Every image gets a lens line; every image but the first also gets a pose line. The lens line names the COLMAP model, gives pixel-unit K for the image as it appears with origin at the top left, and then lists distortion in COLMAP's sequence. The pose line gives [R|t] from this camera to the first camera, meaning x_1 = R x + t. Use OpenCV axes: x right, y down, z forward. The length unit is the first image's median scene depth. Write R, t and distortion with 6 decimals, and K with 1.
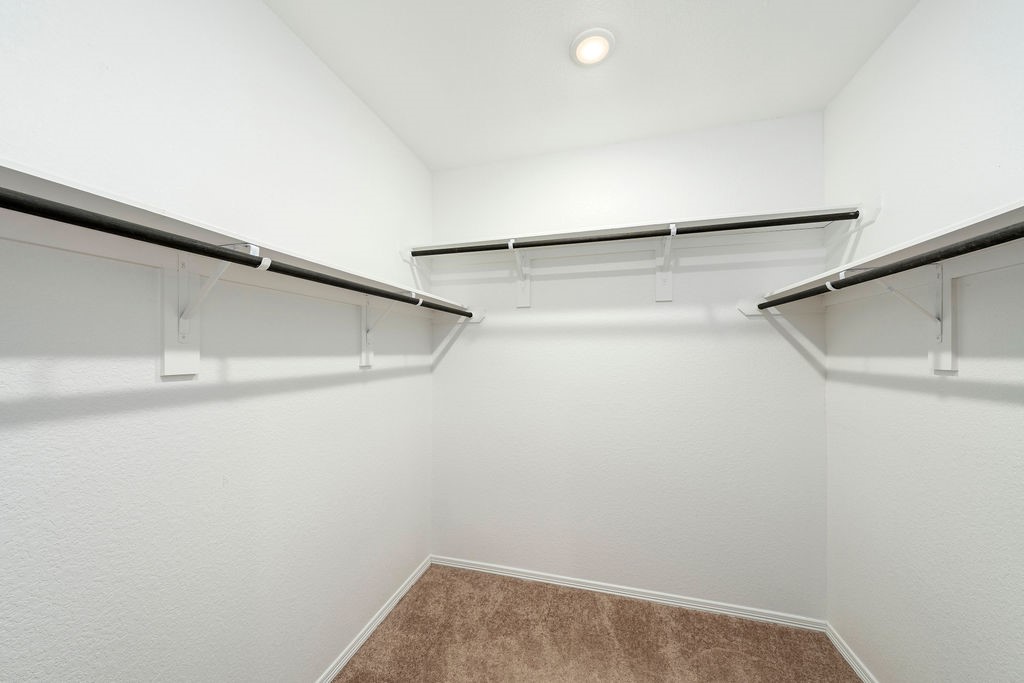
lens RADIAL K [[348.1, 0, 515.3], [0, 348.1, 347.0], [0, 0, 1]] dist [0.000022, -0.000105]
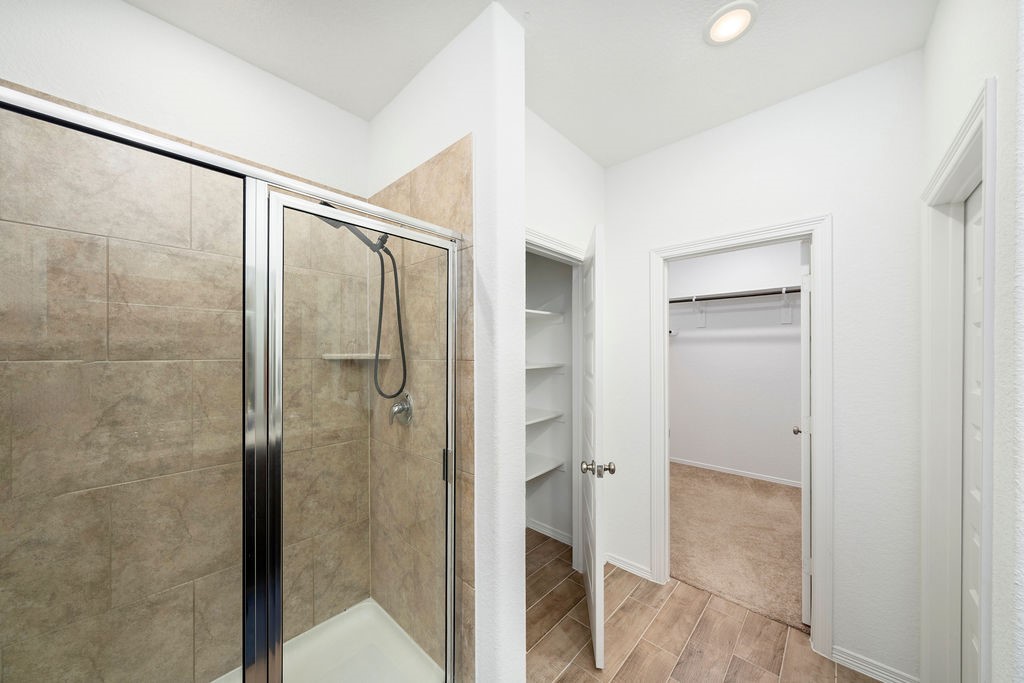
lens RADIAL K [[348.1, 0, 514.0], [0, 348.1, 349.8], [0, 0, 1]] dist [0.000022, -0.000105]
pose [[0.886555, 0.000526, -0.462623, -0.003751], [0.002559, 0.999978, 0.006041, -0.006489], [0.462616, -0.006540, 0.886535, -1.353749]]
